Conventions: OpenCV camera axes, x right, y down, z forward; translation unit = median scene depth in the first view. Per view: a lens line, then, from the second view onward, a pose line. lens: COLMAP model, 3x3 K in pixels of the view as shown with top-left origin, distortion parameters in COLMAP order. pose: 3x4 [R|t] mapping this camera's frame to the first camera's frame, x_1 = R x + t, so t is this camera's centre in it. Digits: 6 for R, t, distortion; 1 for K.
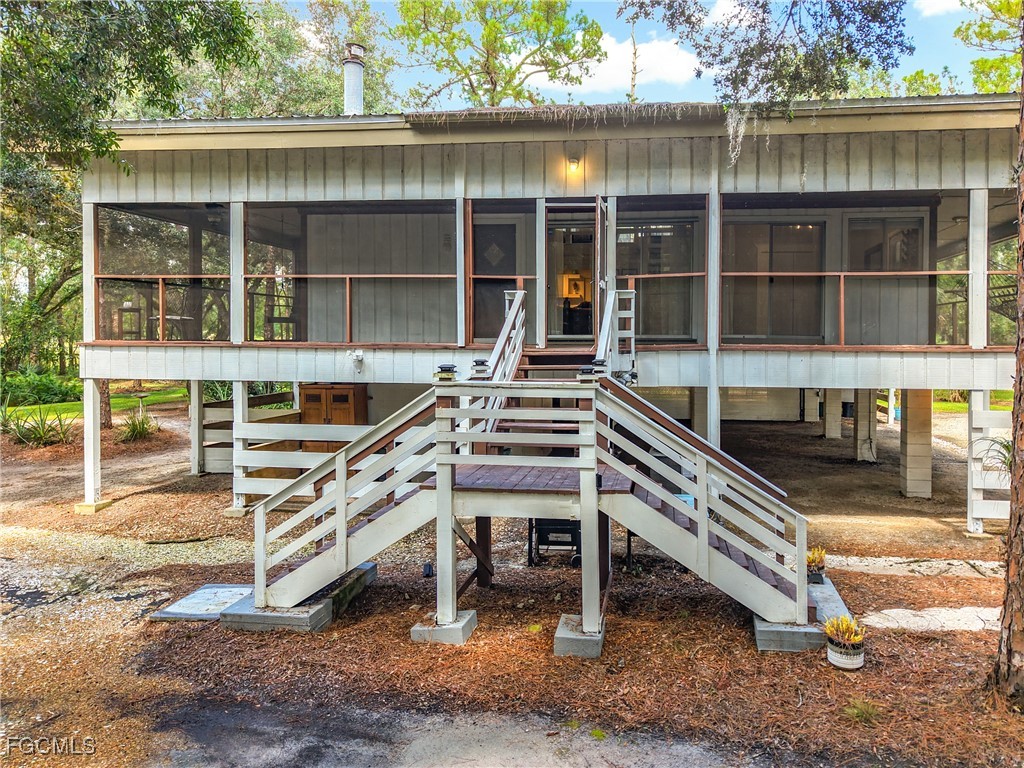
lens RADIAL K [[698.7, 0, 512.6], [0, 698.7, 375.0], [0, 0, 1]] dist [0.008016, -0.011192]
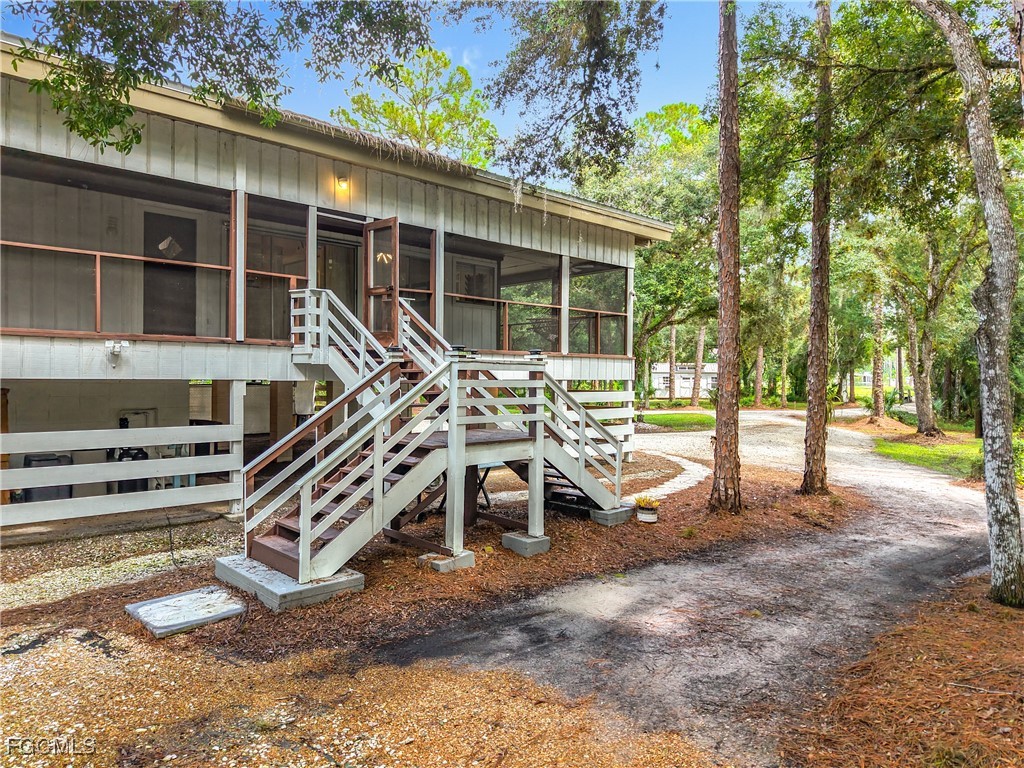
lens RADIAL K [[698.7, 0, 513.9], [0, 698.7, 386.6], [0, 0, 1]] dist [0.008016, -0.011192]
pose [[0.629562, -0.016890, 0.776767, -0.632824], [-0.005998, 0.999628, 0.026597, -0.000161], [-0.776927, -0.021403, 0.629226, 0.055710]]
